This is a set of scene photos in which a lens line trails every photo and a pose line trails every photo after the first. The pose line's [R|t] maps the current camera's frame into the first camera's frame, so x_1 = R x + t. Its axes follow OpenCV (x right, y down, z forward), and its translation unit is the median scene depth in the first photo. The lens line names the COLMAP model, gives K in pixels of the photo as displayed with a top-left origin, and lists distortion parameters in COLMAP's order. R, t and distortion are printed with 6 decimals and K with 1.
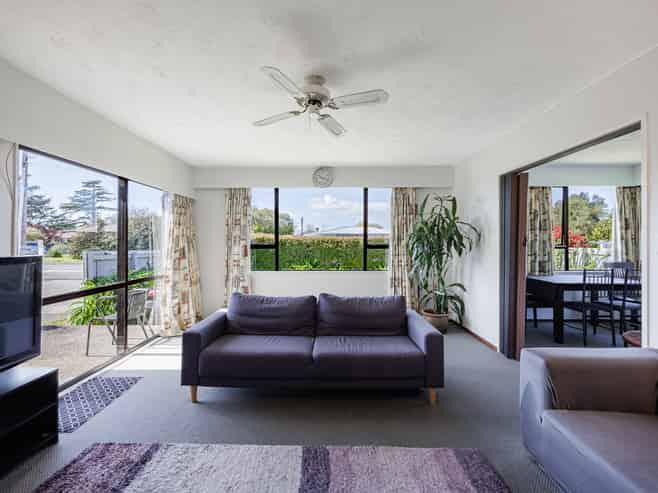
lens RADIAL K [[285.4, 0, 328.6], [0, 285.4, 243.4], [0, 0, 1]] dist [0.003855, 0.000316]
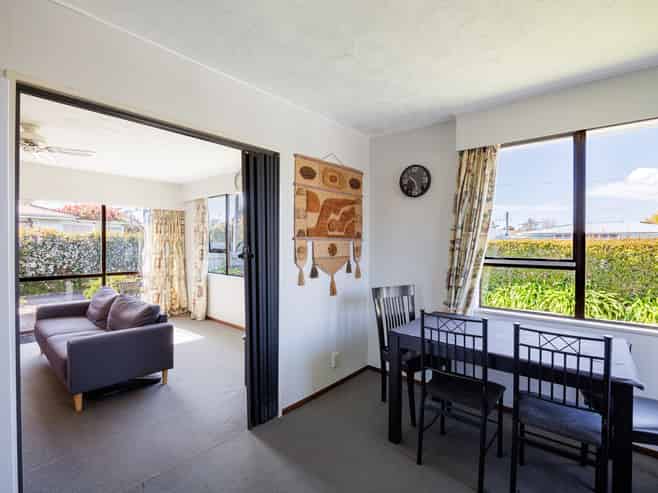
lens RADIAL K [[323.5, 0, 328.6], [0, 323.5, 246.3], [0, 0, 1]] dist [-0.012925, 0.000873]
pose [[0.754814, 0.012791, -0.655814, 0.905173], [-0.013451, 0.999901, 0.004021, -0.017903], [0.655801, 0.005786, 0.754912, 0.370527]]
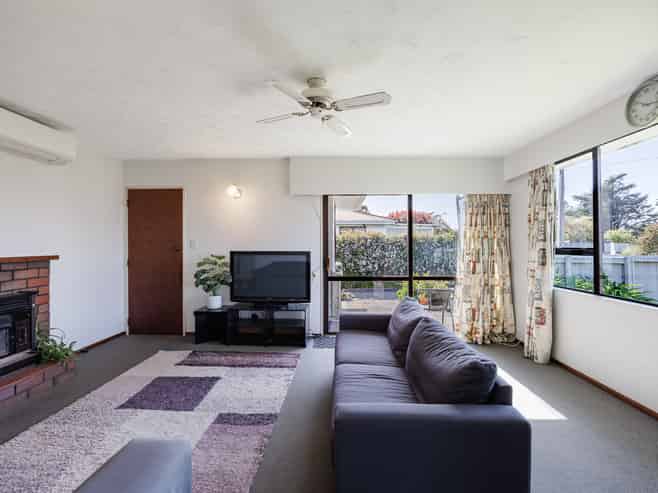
lens RADIAL K [[323.5, 0, 328.1], [0, 323.5, 244.9], [0, 0, 1]] dist [-0.012925, 0.000873]
pose [[-0.028328, 0.002957, -0.999594, 0.502134], [-0.005856, 0.999978, 0.003124, -0.002644], [0.999582, 0.005942, -0.028311, 0.497882]]
